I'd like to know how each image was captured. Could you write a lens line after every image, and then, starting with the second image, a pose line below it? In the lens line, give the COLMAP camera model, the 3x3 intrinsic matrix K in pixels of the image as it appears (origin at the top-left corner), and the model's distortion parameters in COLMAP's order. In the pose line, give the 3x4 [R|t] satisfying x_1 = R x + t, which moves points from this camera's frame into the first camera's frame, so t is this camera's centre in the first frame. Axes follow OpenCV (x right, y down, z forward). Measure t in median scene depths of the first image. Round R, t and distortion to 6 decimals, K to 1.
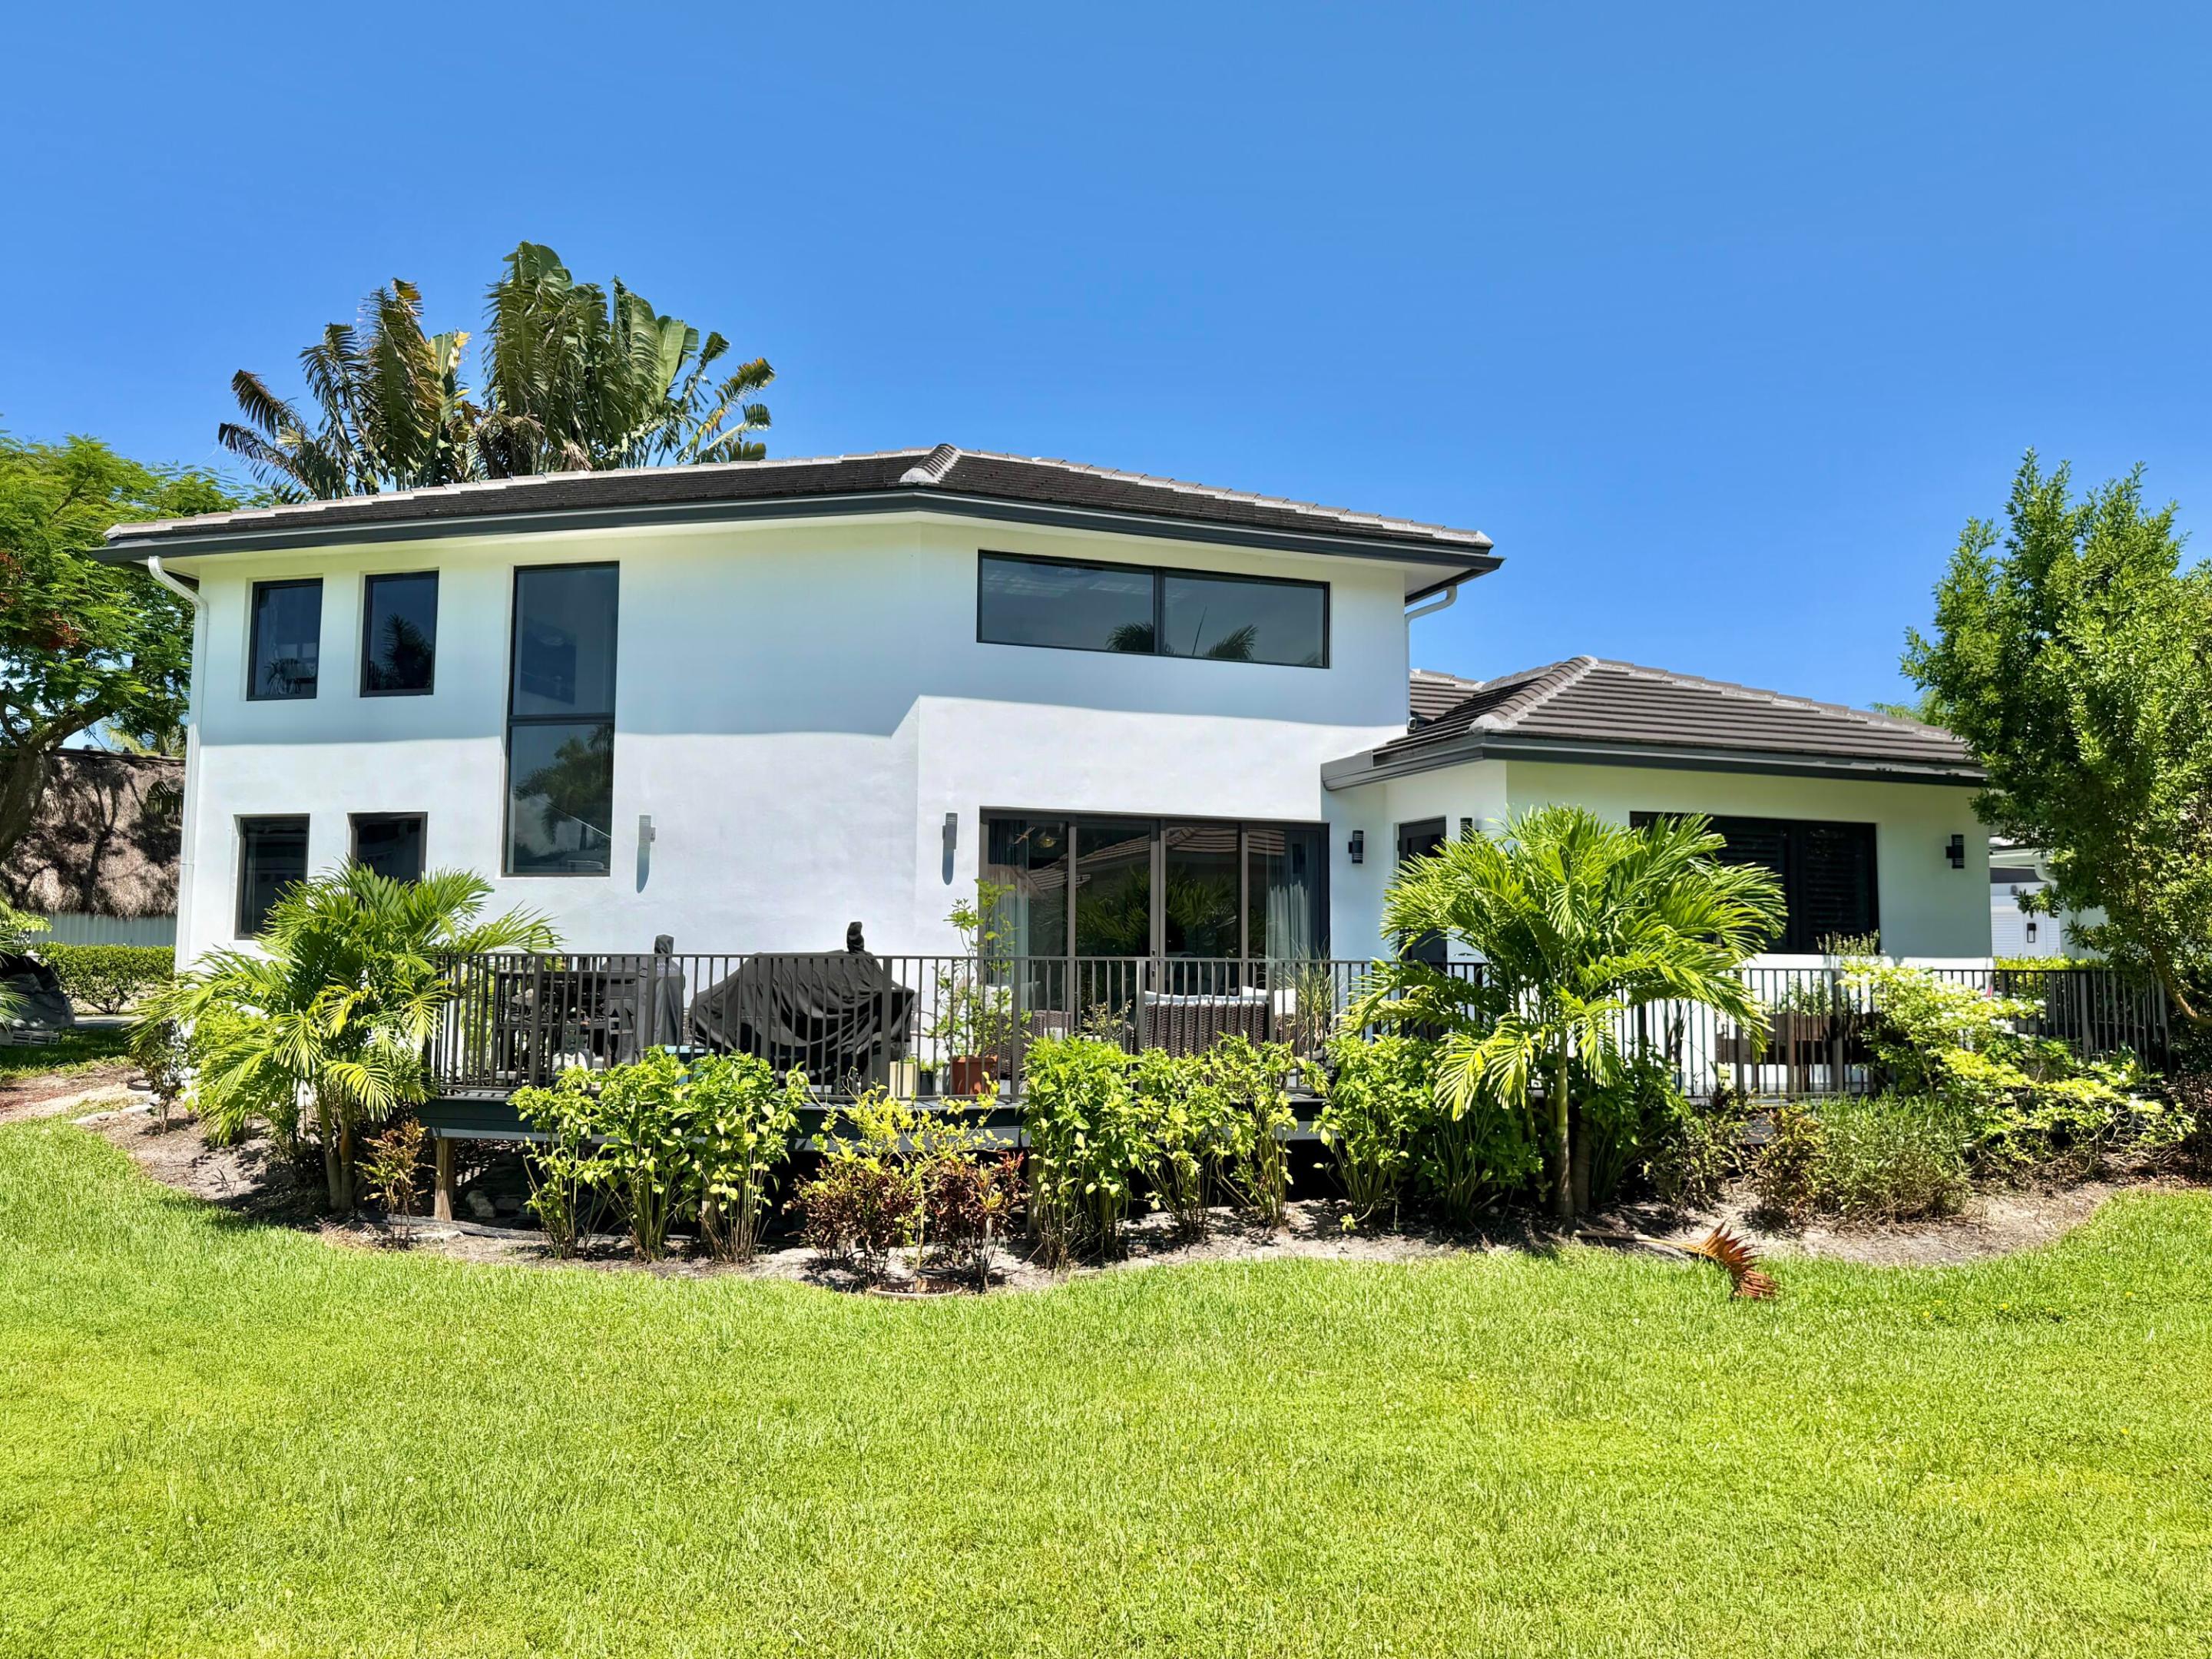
lens RADIAL K [[1607.7, 0, 1106.0], [0, 1607.7, 829.5], [0, 0, 1]] dist [0.049322, -0.004705]
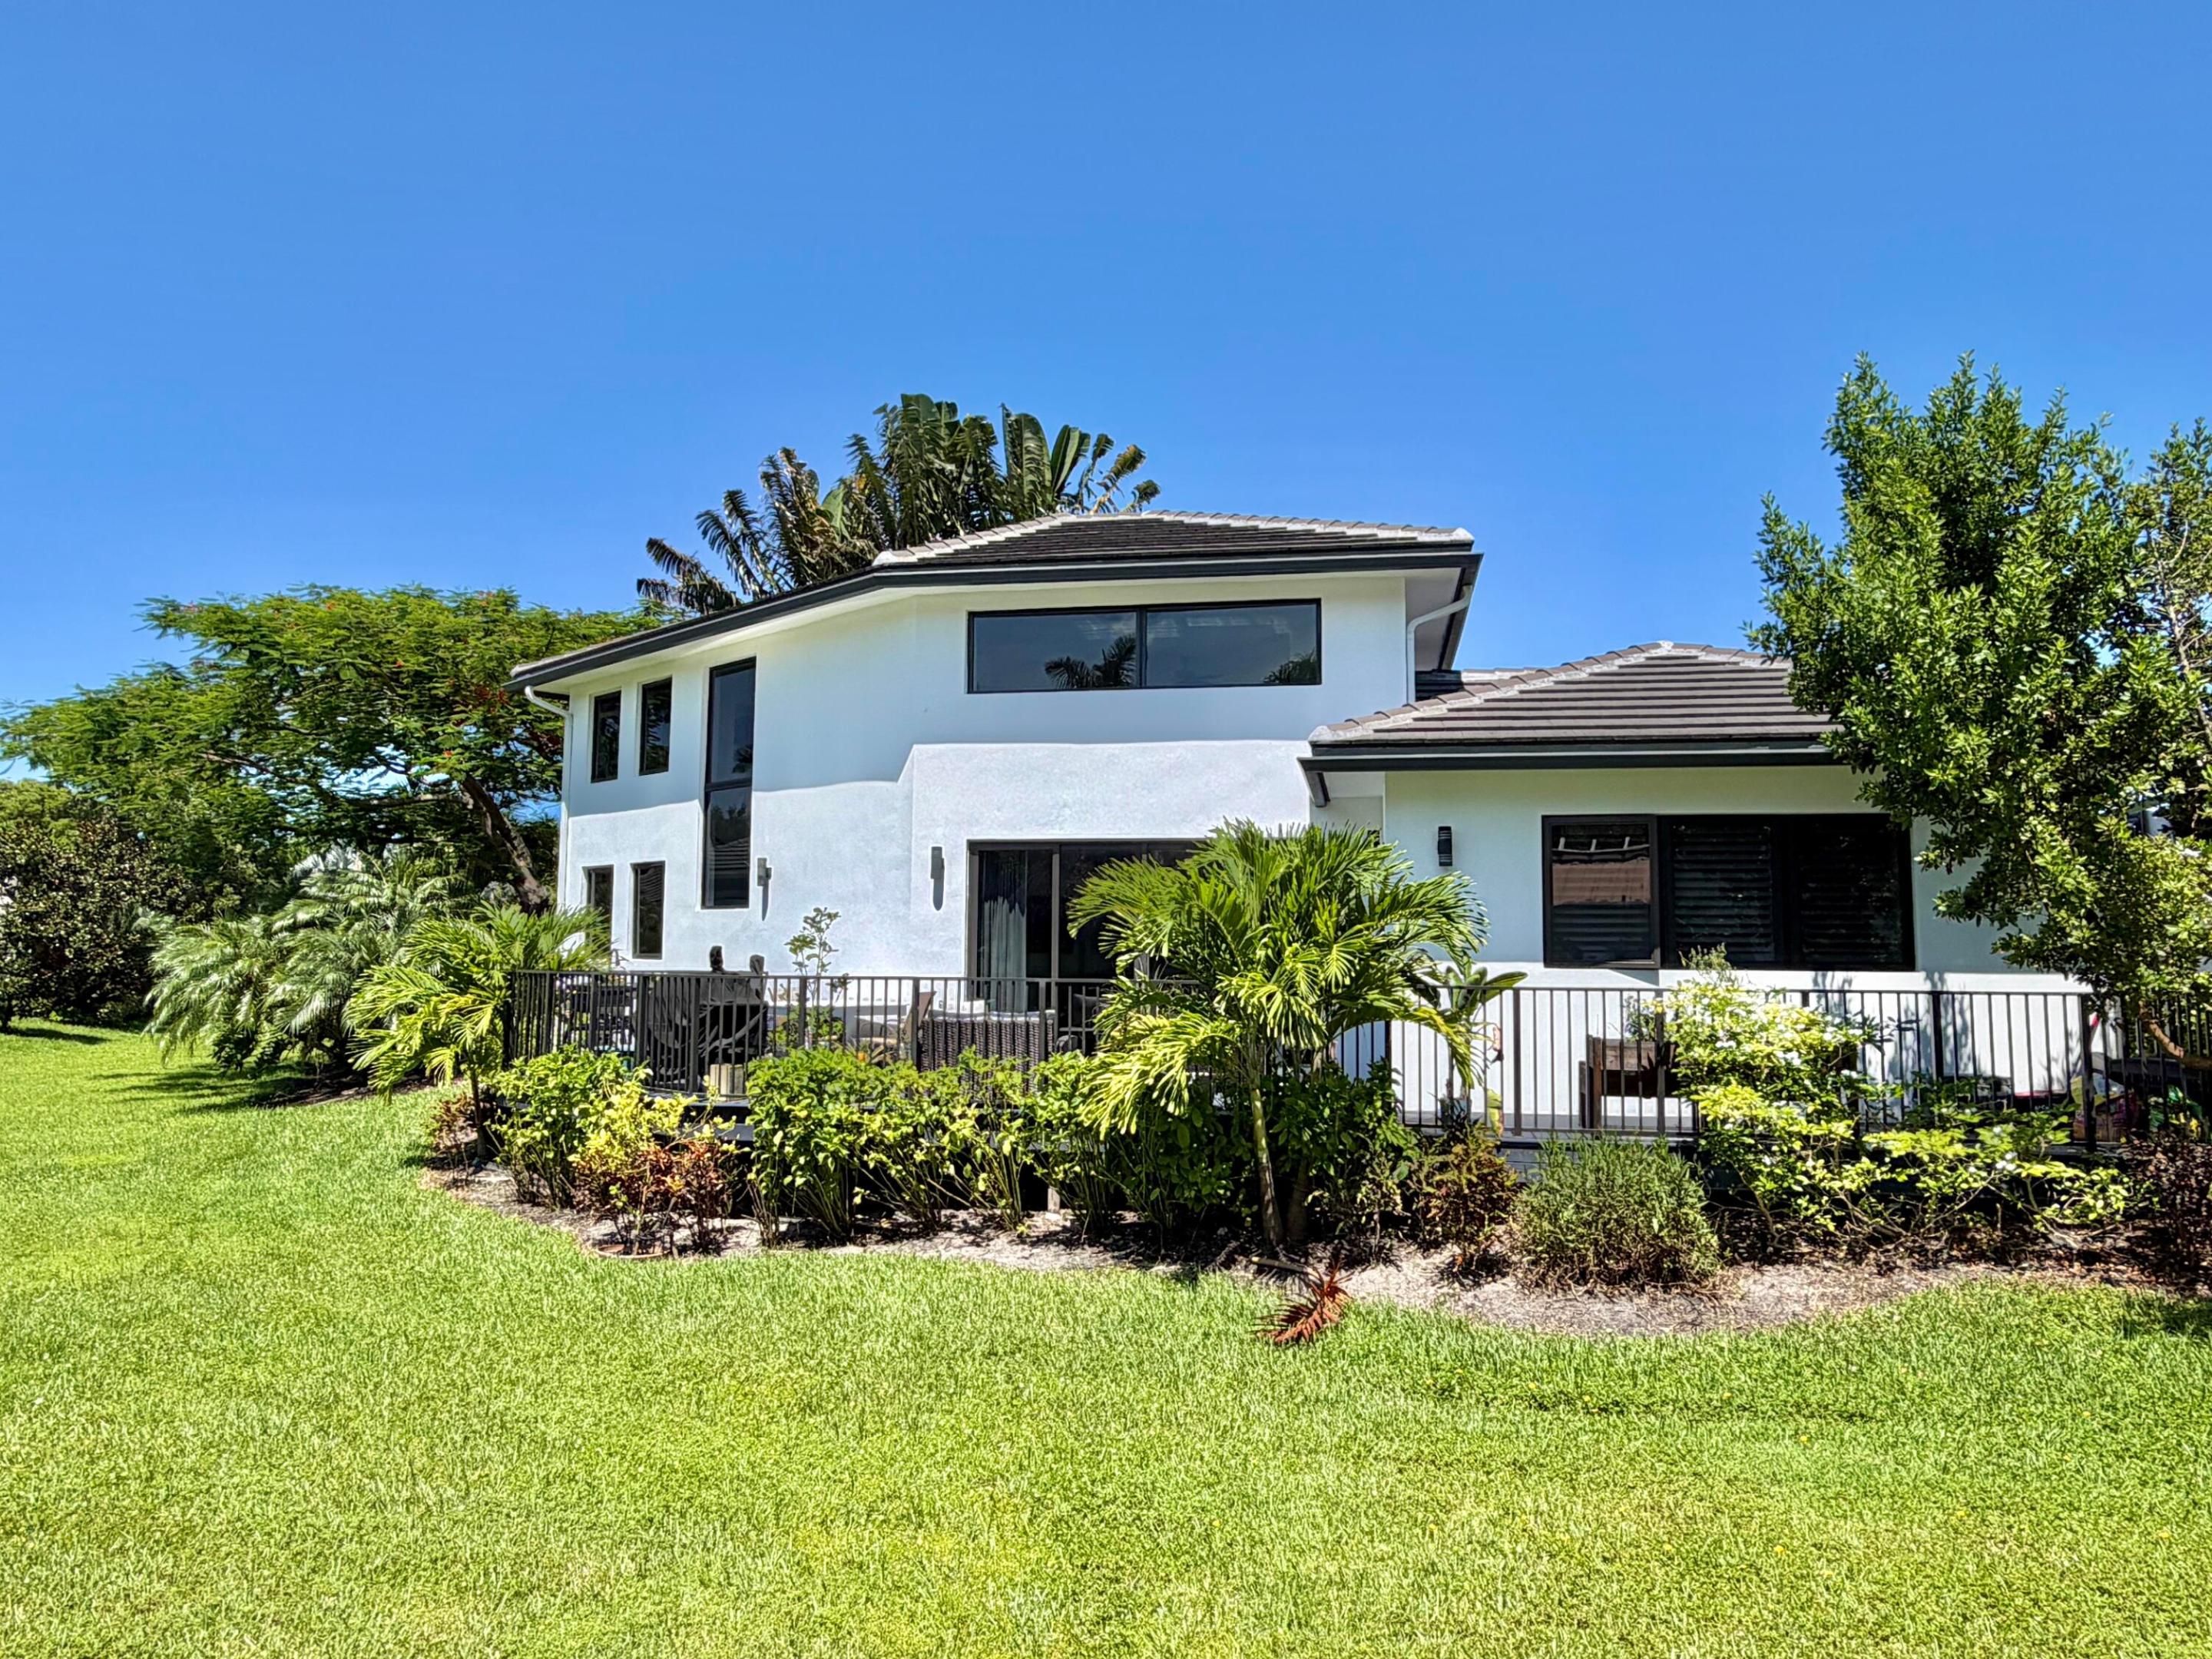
lens RADIAL K [[1484.7, 0, 1106.0], [0, 1484.7, 829.5], [0, 0, 1]] dist [0.001540, 0.001387]
pose [[0.871995, -0.046078, -0.487340, 0.491263], [0.039535, 0.998937, -0.023709, 0.006539], [0.487915, 0.001407, 0.872890, 0.135370]]
